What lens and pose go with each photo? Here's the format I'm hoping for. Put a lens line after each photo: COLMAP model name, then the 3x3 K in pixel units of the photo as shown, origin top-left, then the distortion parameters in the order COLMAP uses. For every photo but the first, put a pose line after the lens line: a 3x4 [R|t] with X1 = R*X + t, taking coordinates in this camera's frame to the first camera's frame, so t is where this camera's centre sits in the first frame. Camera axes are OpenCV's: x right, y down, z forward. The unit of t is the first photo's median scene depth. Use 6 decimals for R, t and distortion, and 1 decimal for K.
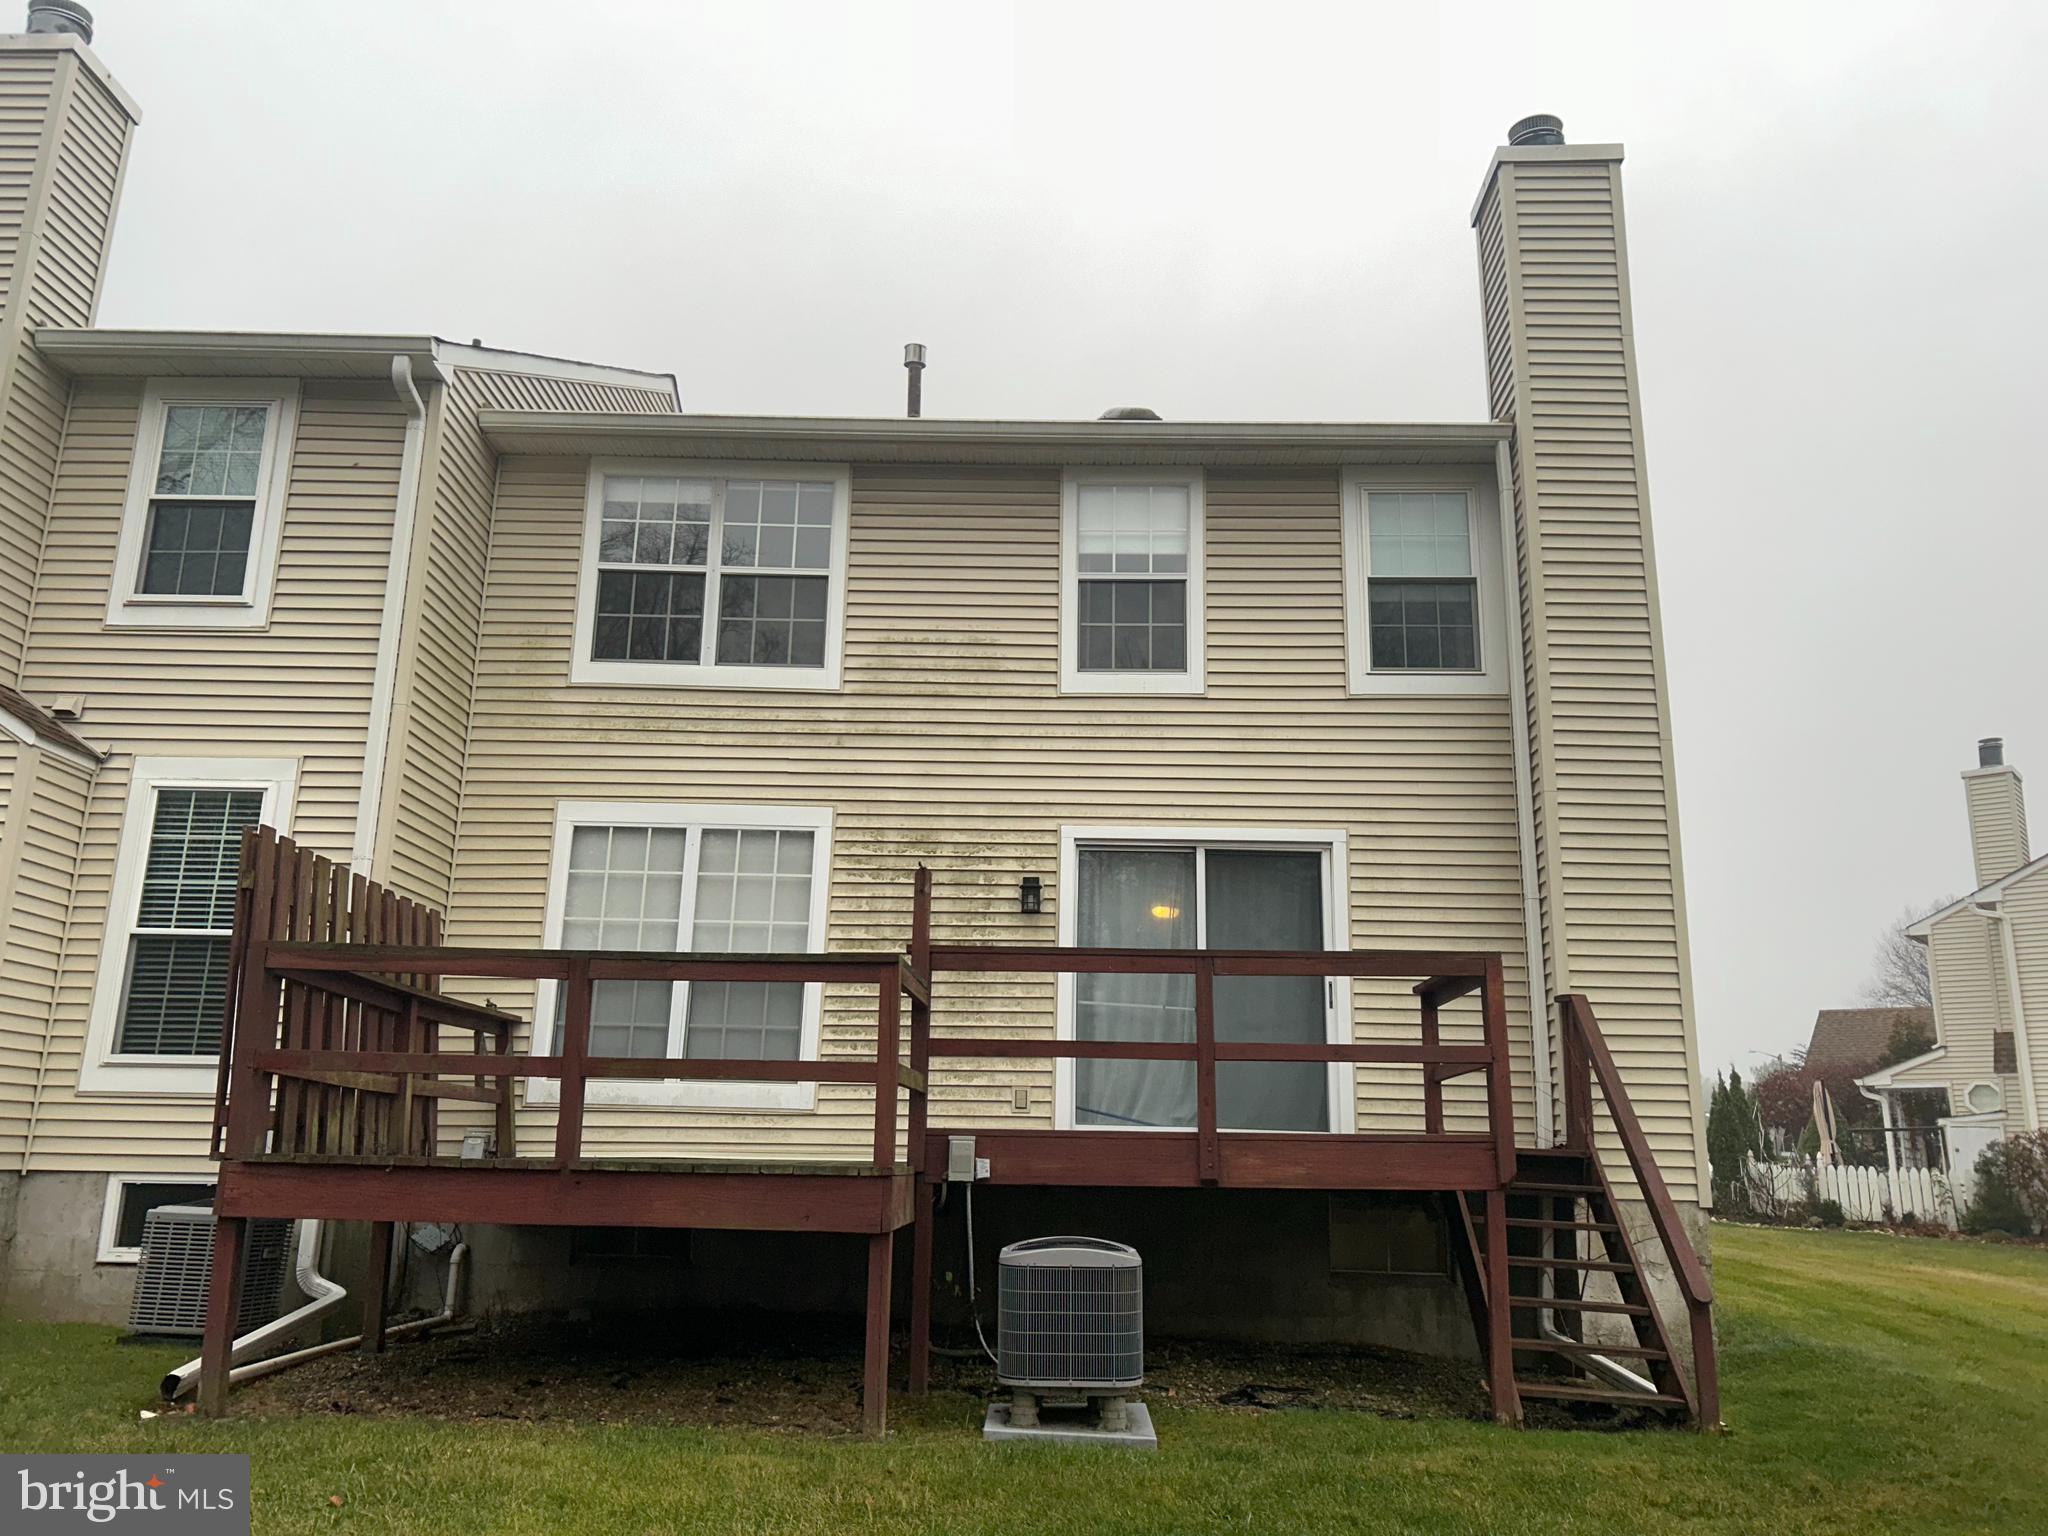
lens RADIAL K [[1534.5, 0, 1023.7], [0, 1534.5, 766.3], [0, 0, 1]] dist [0.032581, -0.009215]
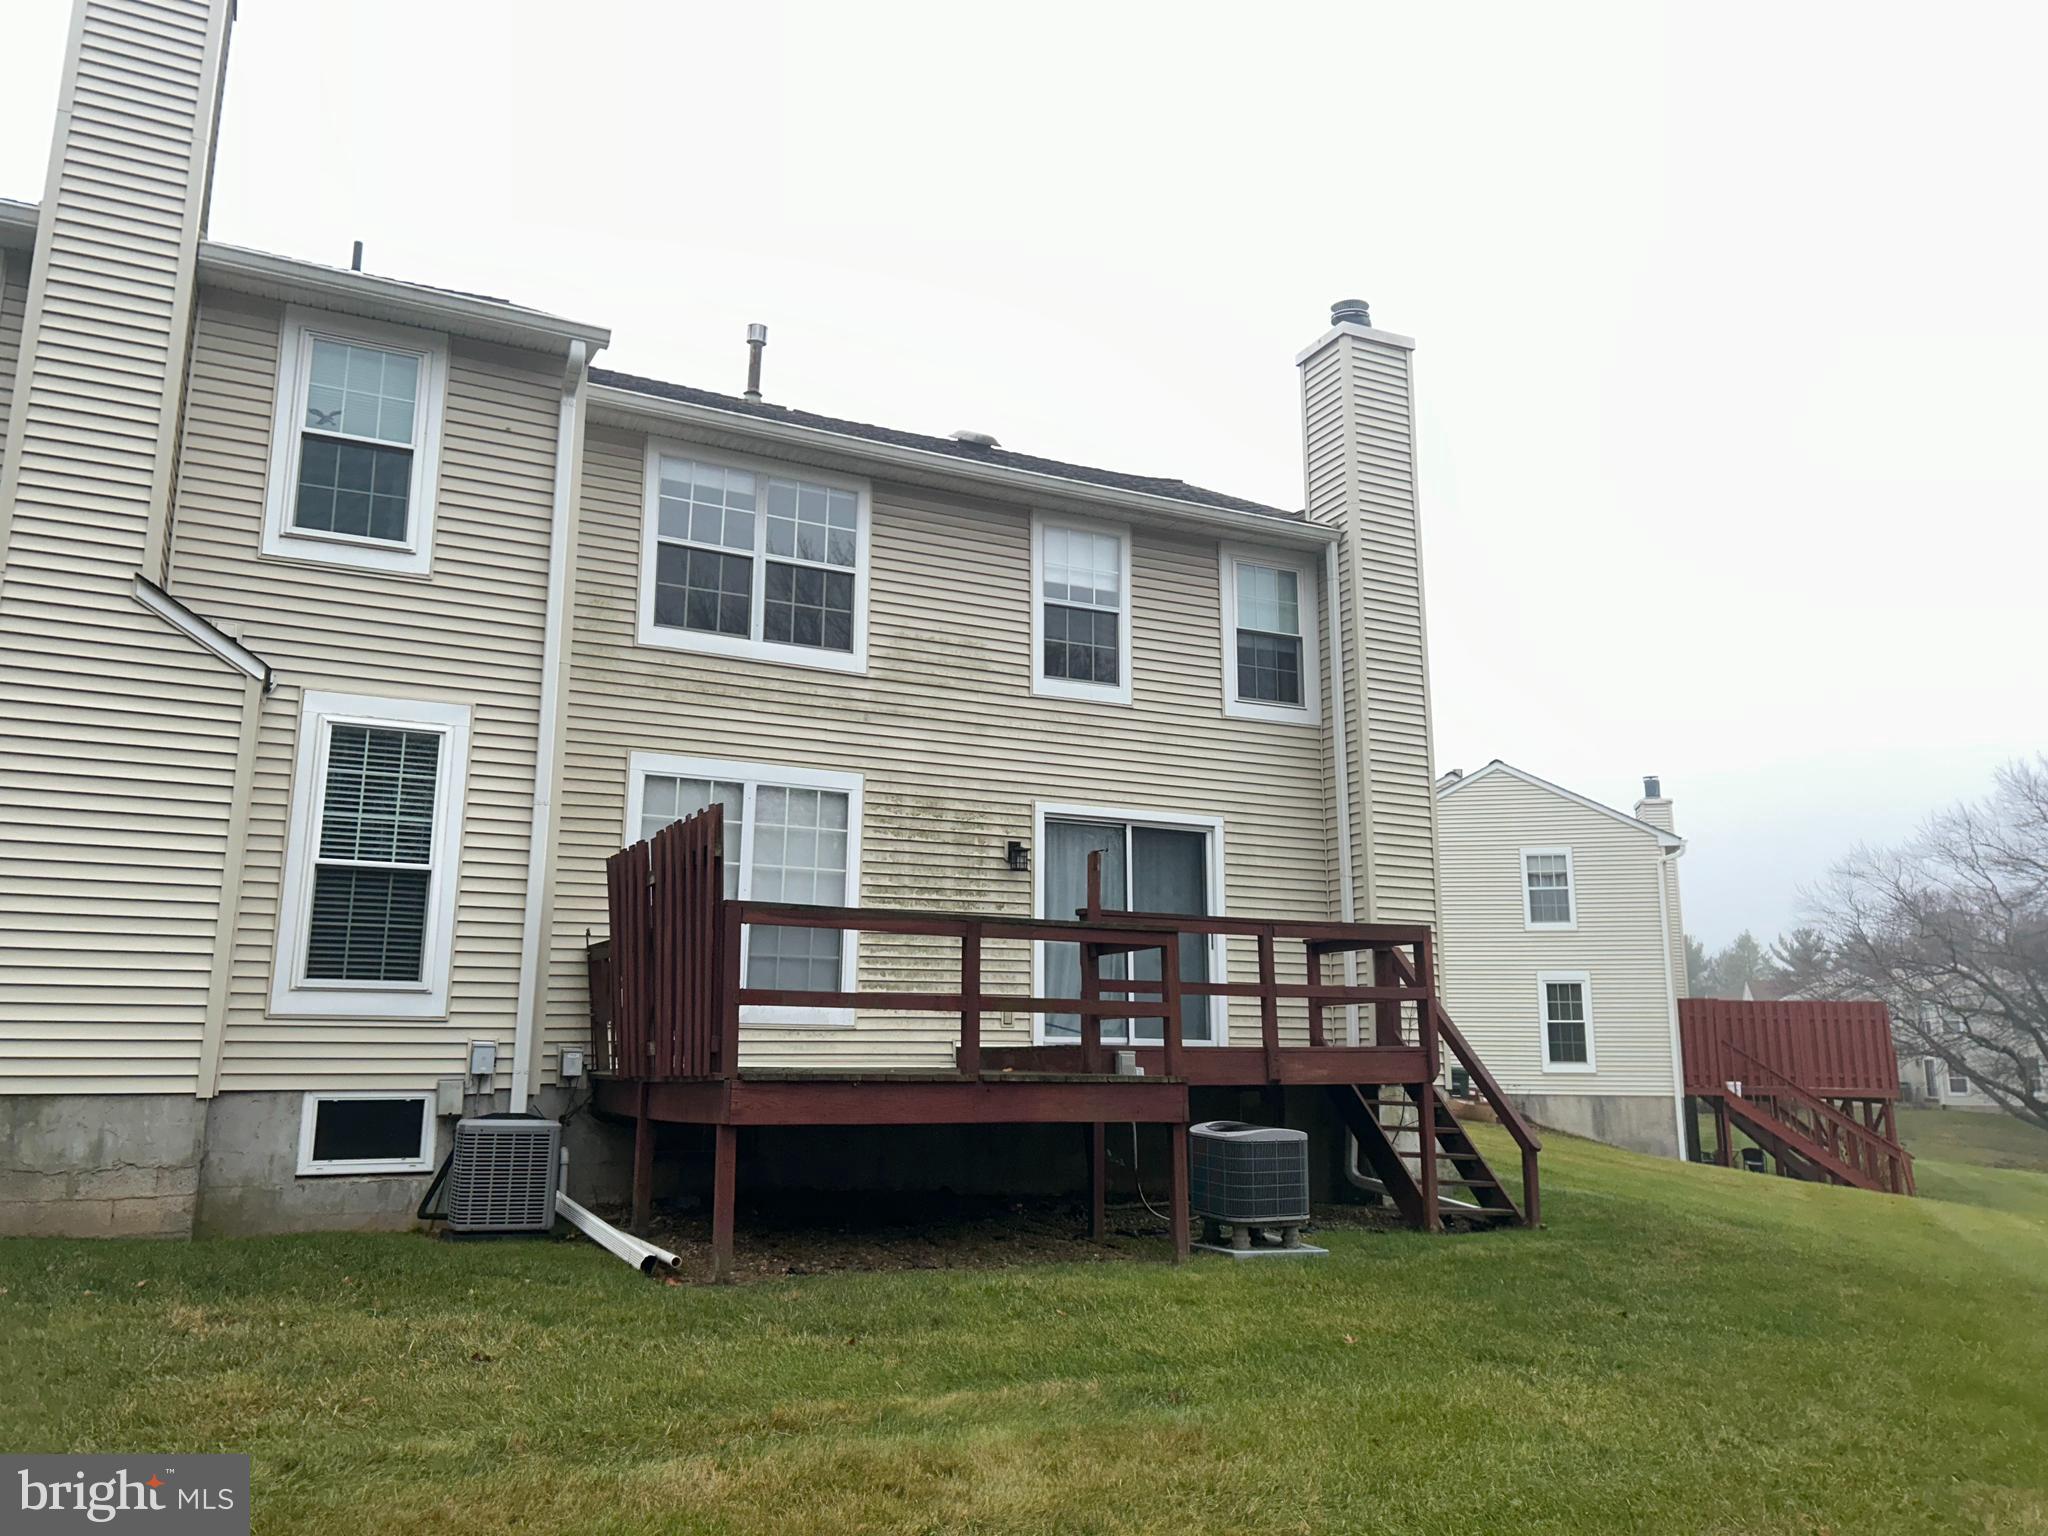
lens RADIAL K [[1534.5, 0, 1019.2], [0, 1534.5, 718.9], [0, 0, 1]] dist [0.032581, -0.009215]
pose [[0.890026, 0.084680, 0.447976, -0.558787], [-0.102759, 0.994575, 0.016155, -0.048045], [-0.444177, -0.060412, 0.893900, -0.116911]]
